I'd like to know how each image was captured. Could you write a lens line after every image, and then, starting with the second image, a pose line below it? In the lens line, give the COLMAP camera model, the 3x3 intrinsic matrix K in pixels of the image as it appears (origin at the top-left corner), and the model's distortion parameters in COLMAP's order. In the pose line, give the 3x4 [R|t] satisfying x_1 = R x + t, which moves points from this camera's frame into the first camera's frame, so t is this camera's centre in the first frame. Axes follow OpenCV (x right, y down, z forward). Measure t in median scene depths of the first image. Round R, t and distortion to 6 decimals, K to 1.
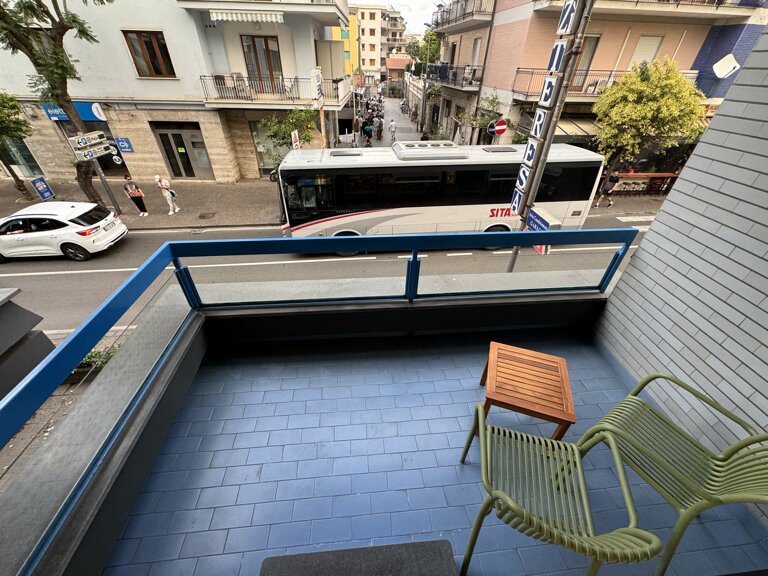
lens RADIAL K [[306.8, 0, 384.0], [0, 306.8, 288.0], [0, 0, 1]] dist [-0.001663, 0.000308]
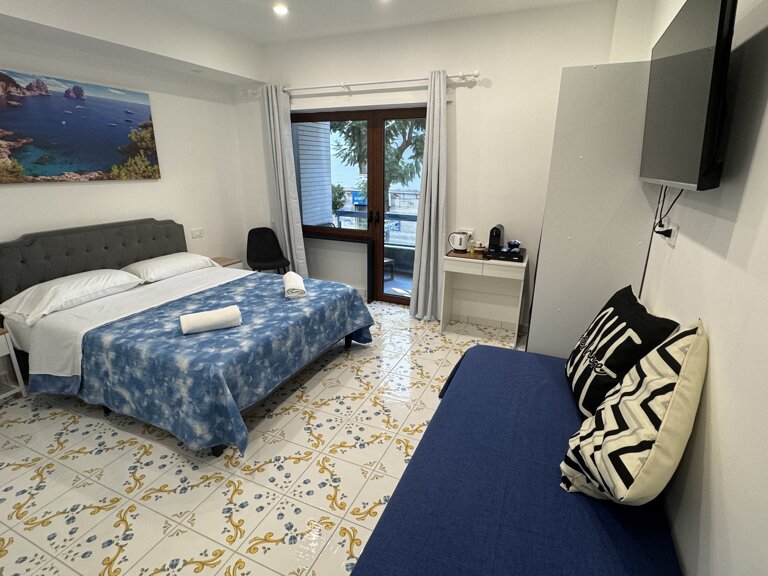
lens RADIAL K [[399.9, 0, 381.4], [0, 399.9, 287.9], [0, 0, 1]] dist [-0.002897, 0.000542]
pose [[0.871062, 0.133160, -0.472778, -0.136526], [-0.281497, 0.924128, -0.258354, 0.172442], [0.402504, 0.358128, 0.842457, -0.234318]]
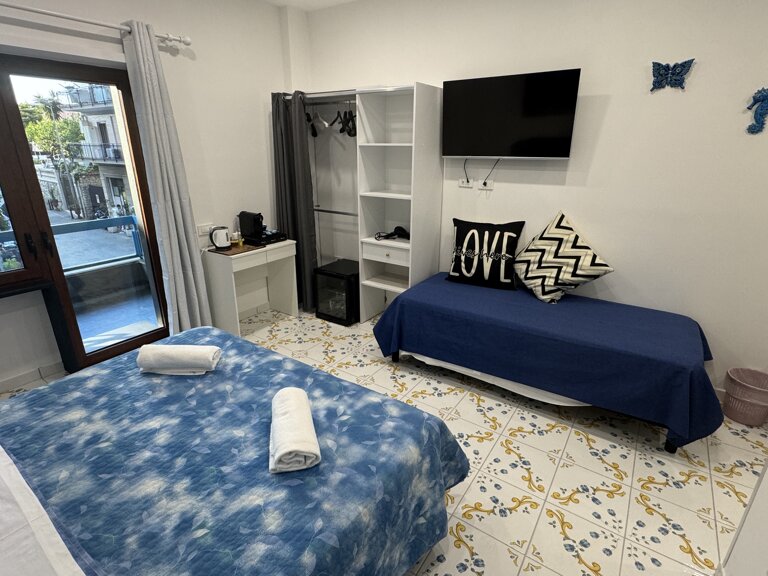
lens RADIAL K [[399.9, 0, 381.4], [0, 399.9, 287.9], [0, 0, 1]] dist [-0.002897, 0.000542]
pose [[0.641629, -0.275756, 0.715731, -0.318965], [0.461361, 0.884210, -0.072927, 0.149086], [-0.612747, 0.377002, 0.694558, -0.211958]]
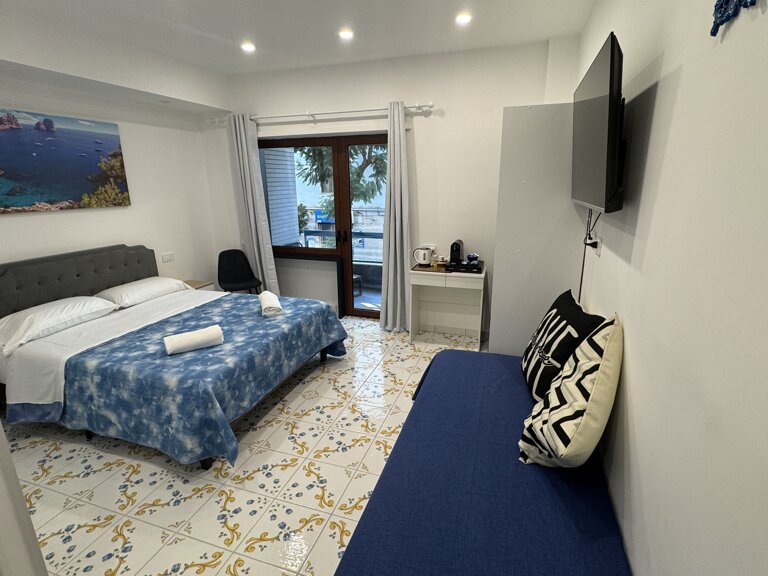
lens RADIAL K [[399.9, 0, 381.4], [0, 399.9, 287.9], [0, 0, 1]] dist [-0.002897, 0.000542]
pose [[0.913413, 0.076393, -0.399801, -0.132561], [-0.215760, 0.923753, -0.316430, 0.178192], [0.345144, 0.375292, 0.860250, -0.247981]]
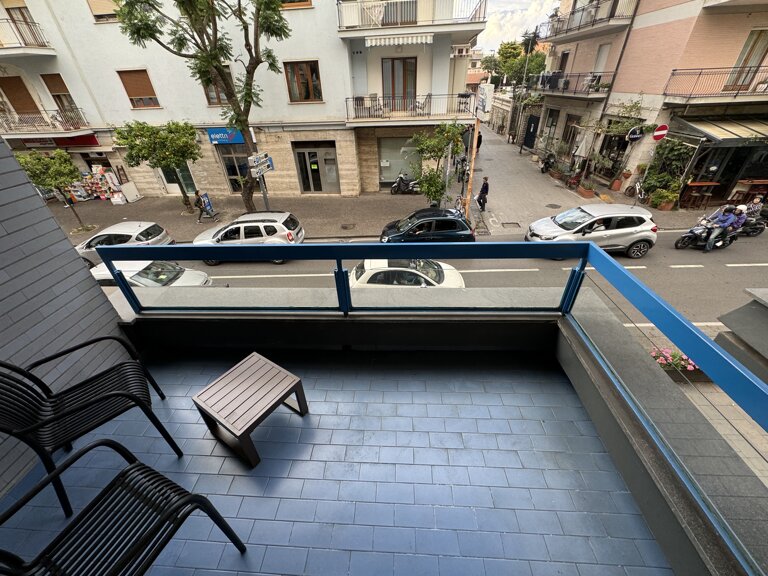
lens RADIAL K [[306.8, 0, 384.0], [0, 306.8, 288.0], [0, 0, 1]] dist [-0.001663, 0.000308]
pose [[0.989322, 0.028695, -0.142895, -0.263264], [-0.034609, 0.998637, -0.039077, 0.011038], [0.141579, 0.043605, 0.988966, -0.016122]]
